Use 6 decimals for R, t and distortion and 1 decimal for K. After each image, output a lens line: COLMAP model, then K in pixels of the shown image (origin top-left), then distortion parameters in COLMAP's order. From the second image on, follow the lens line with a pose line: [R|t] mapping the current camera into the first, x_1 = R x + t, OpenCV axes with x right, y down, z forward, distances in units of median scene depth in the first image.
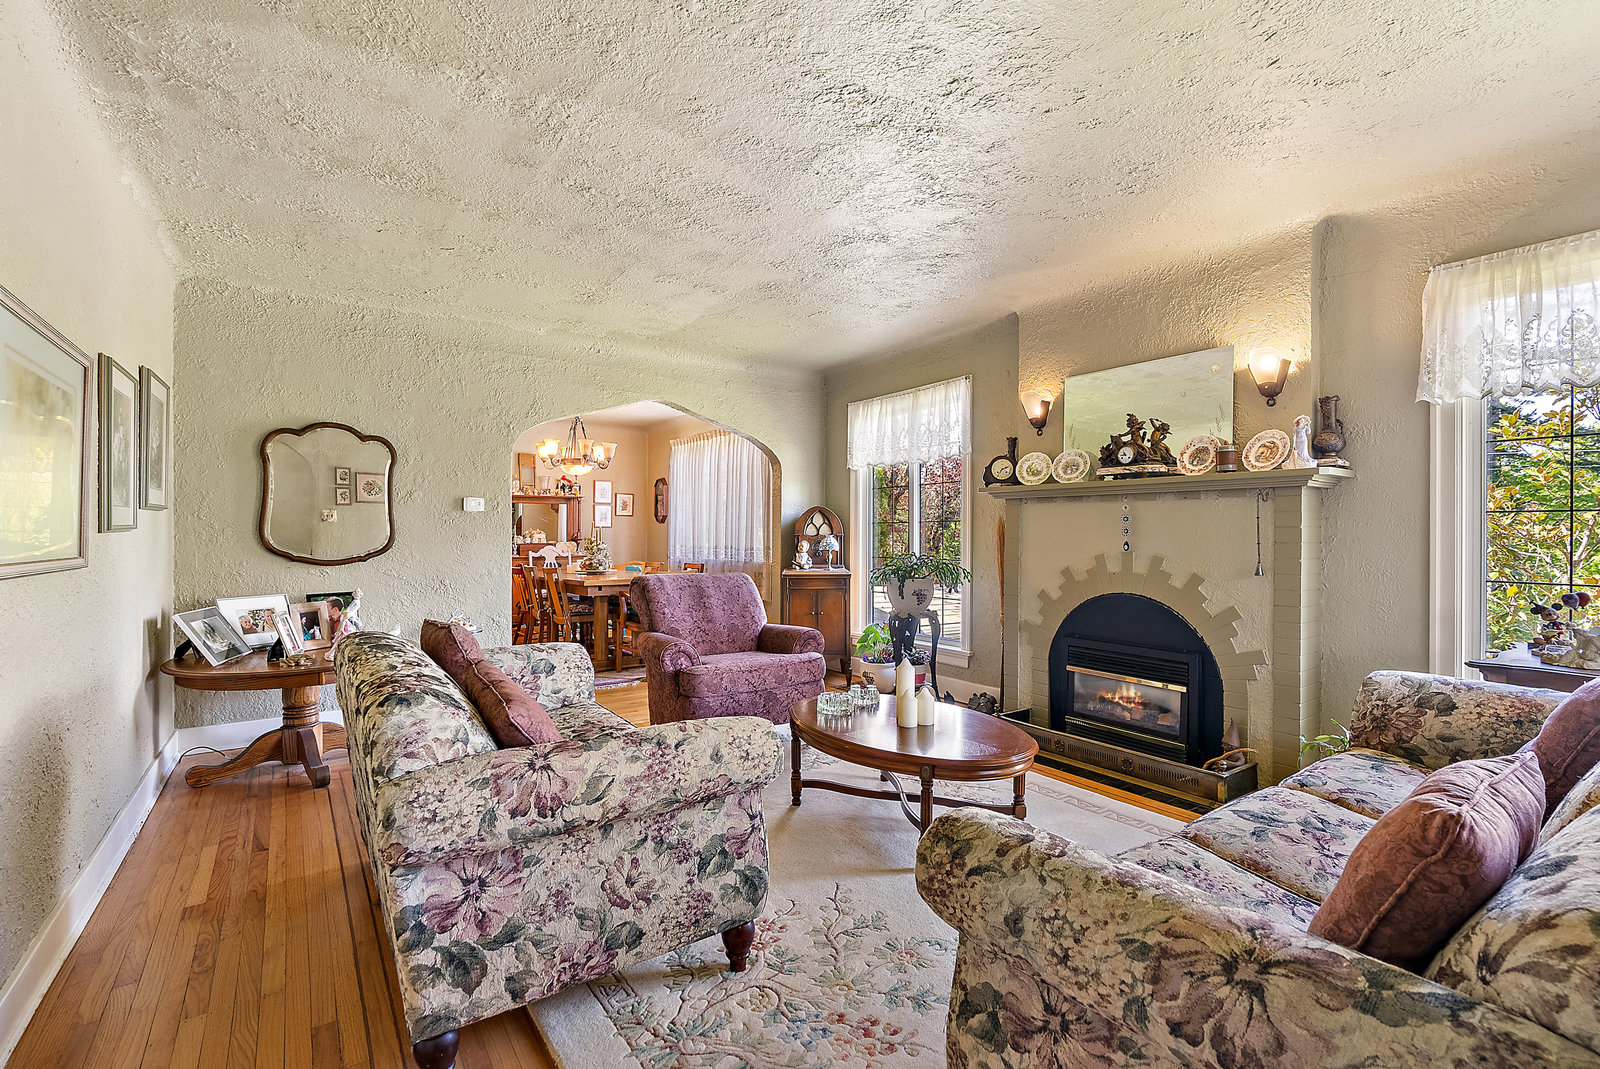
lens RADIAL K [[728.8, 0, 797.8], [0, 728.8, 534.3], [0, 0, 1]] dist [-0.008989, 0.000604]
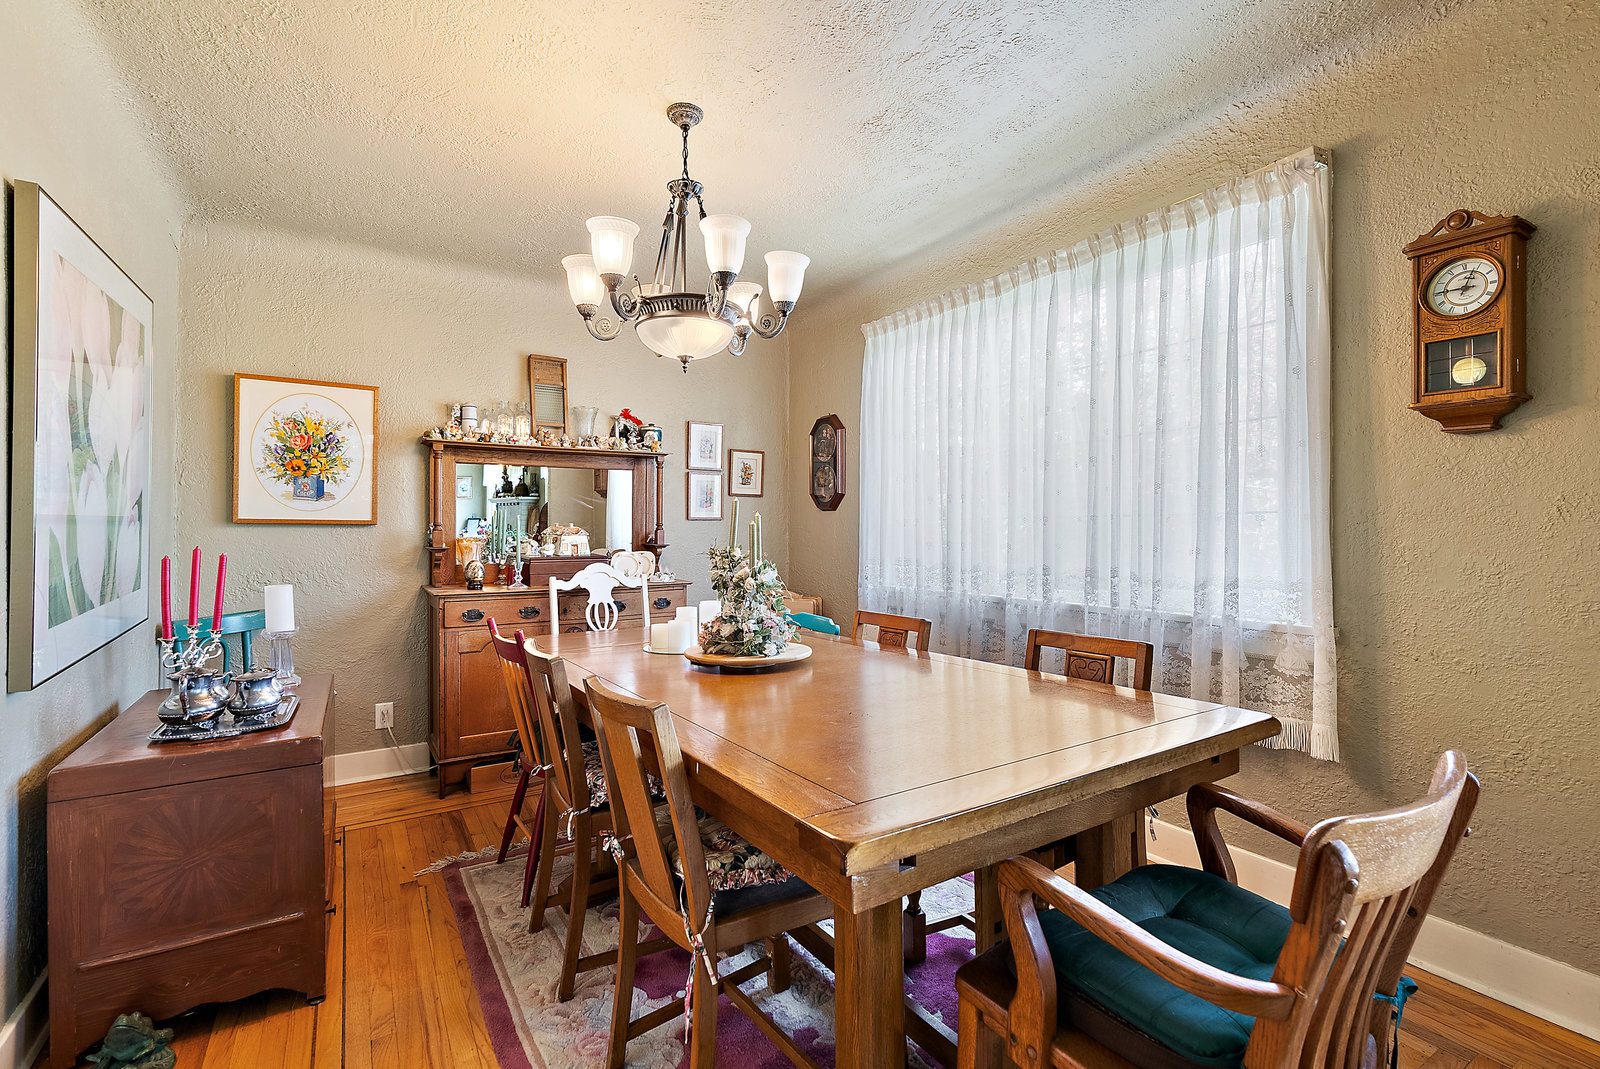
lens RADIAL K [[728.8, 0, 803.5], [0, 728.8, 532.1], [0, 0, 1]] dist [-0.008989, 0.000604]
pose [[0.999234, -0.002740, -0.039026, -0.191997], [0.002896, 0.999988, 0.003940, -0.003222], [0.039015, -0.004050, 0.999230, 0.544265]]
